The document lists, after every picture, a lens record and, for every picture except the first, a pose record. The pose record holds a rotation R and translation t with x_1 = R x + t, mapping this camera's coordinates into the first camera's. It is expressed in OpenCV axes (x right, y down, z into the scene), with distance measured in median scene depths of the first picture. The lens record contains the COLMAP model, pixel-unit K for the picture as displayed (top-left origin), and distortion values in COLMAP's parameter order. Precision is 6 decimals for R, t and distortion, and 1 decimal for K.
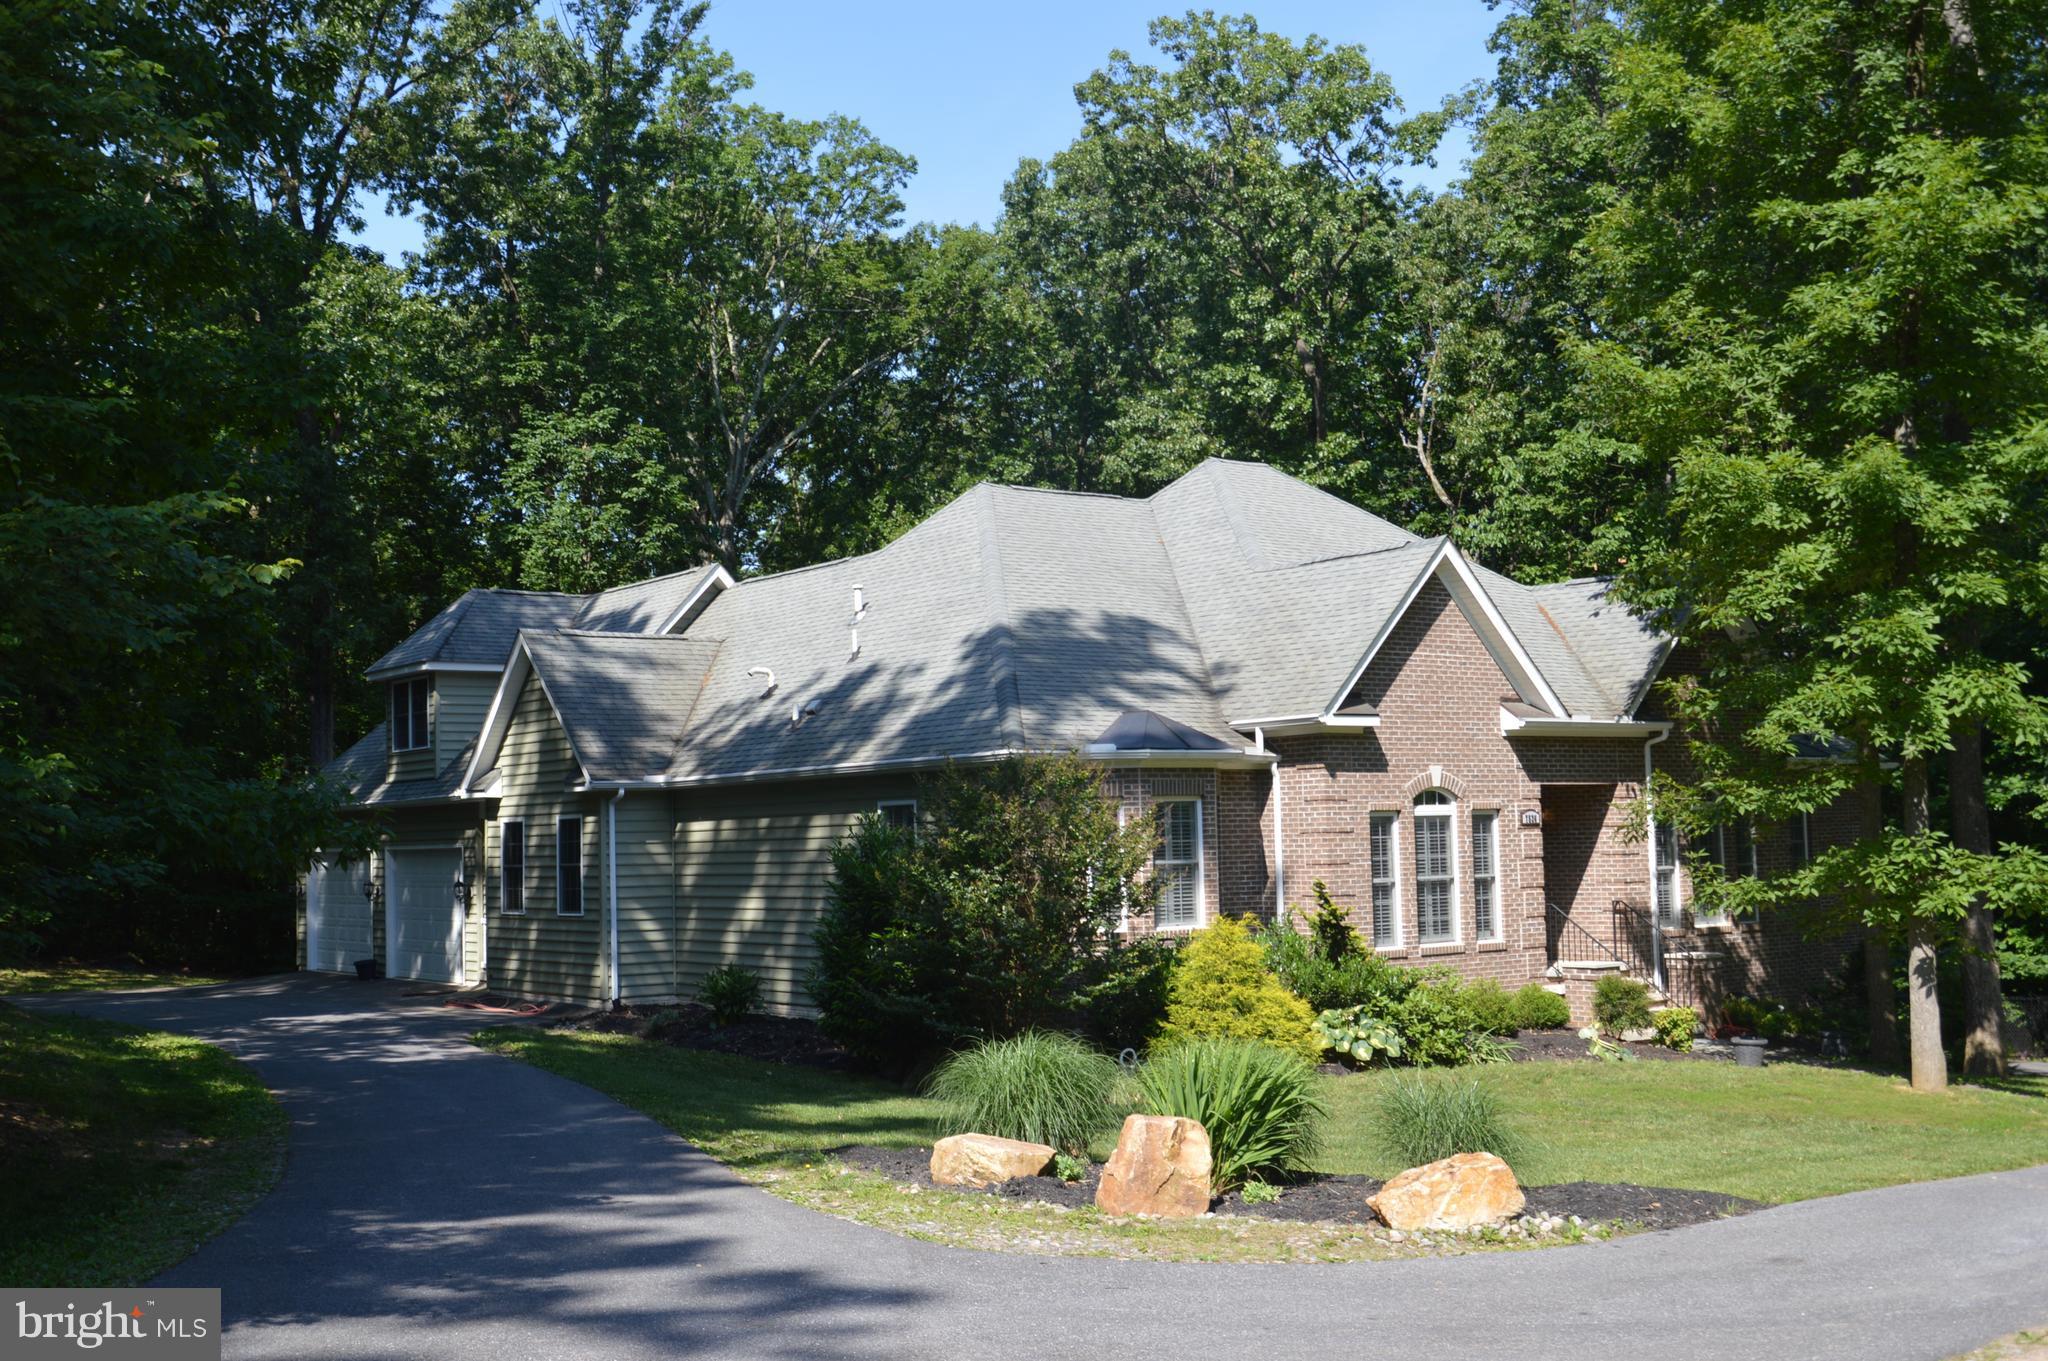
lens RADIAL K [[1673.8, 0, 985.7], [0, 1673.8, 650.5], [0, 0, 1]] dist [-0.031956, 0.001395]
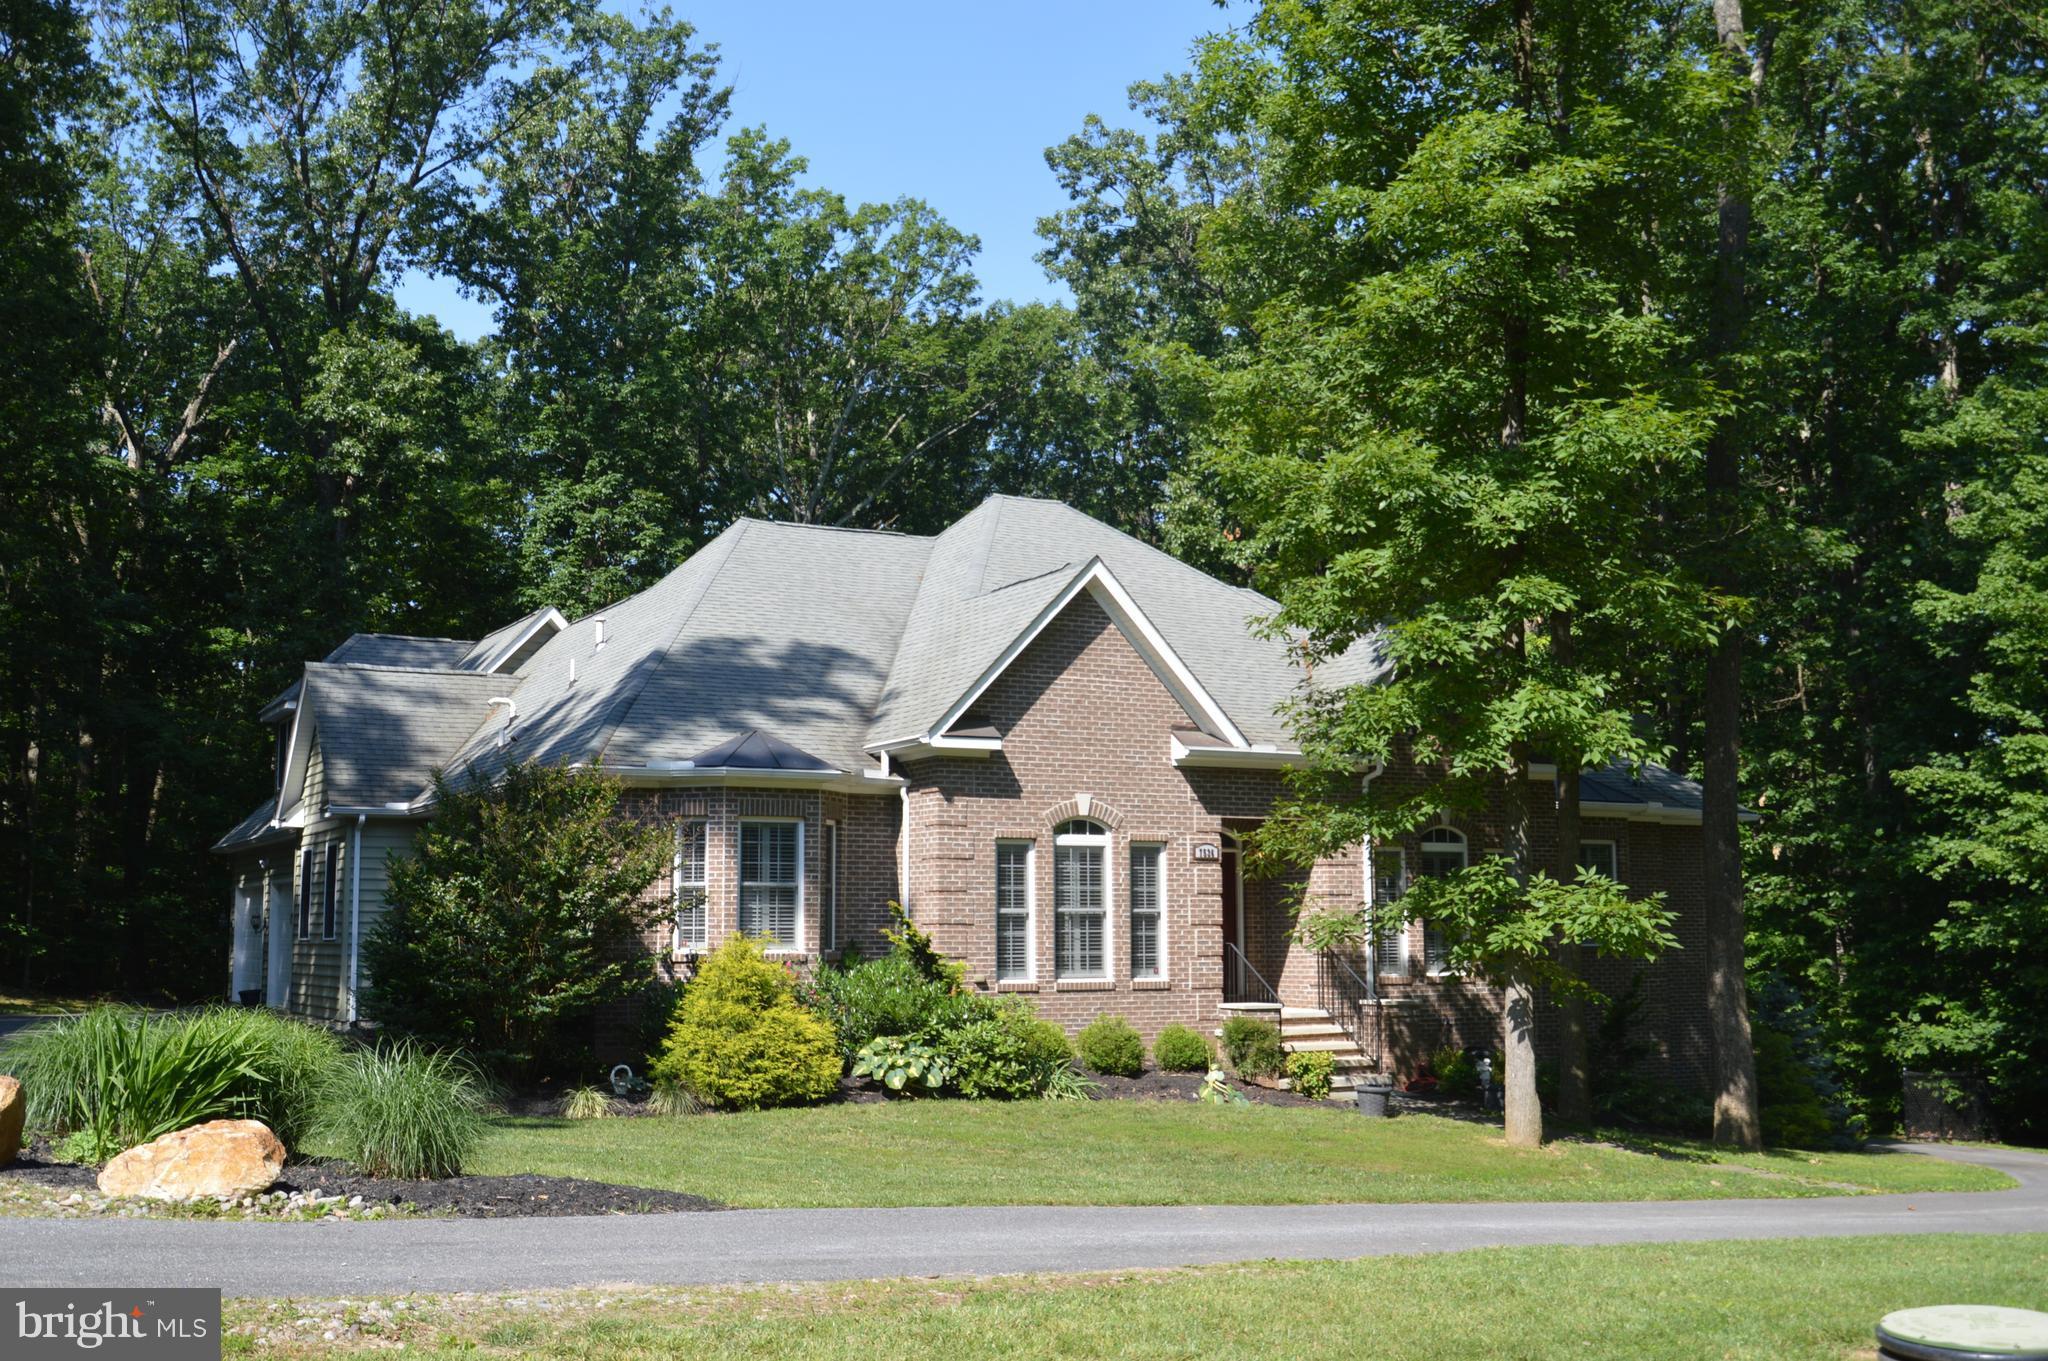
lens RADIAL K [[1638.7, 0, 1013.0], [0, 1638.7, 676.9], [0, 0, 1]] dist [-0.035208, 0.009563]
pose [[0.994139, 0.002902, -0.108066, 0.327277], [-0.006584, 0.999409, -0.033735, 0.033312], [0.107904, 0.034249, 0.993571, 0.053655]]
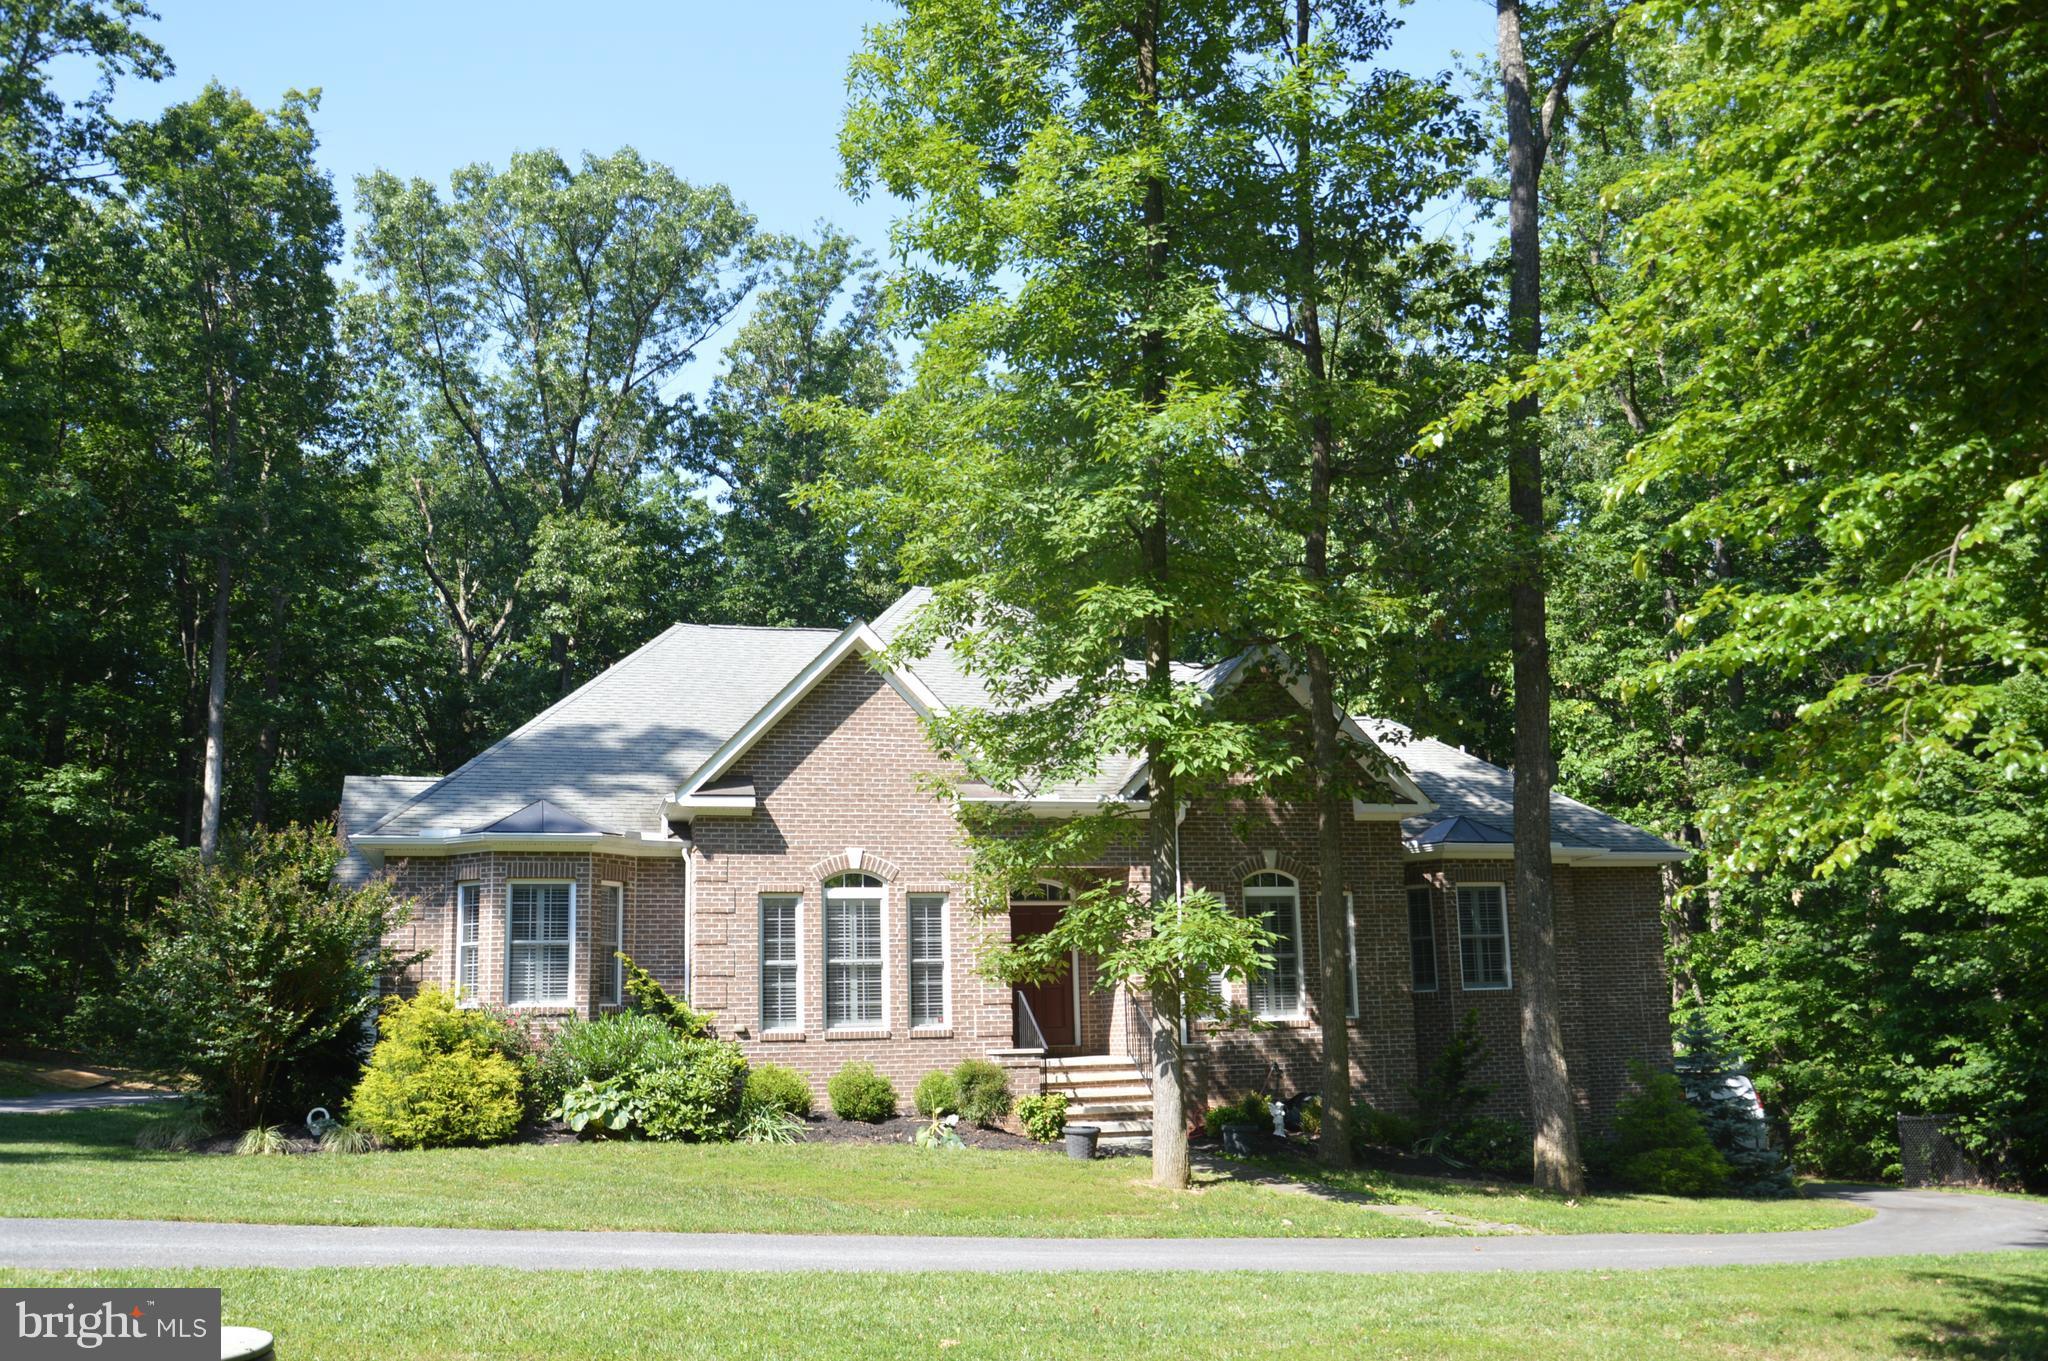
lens RADIAL K [[1424.1, 0, 1088.1], [0, 1424.1, 715.7], [0, 0, 1]] dist [-0.046538, -0.000908]
pose [[0.959546, -0.065122, -0.273916, 0.633709], [0.039479, 0.994392, -0.098115, 0.078336], [0.278770, 0.083332, 0.956736, 0.217143]]
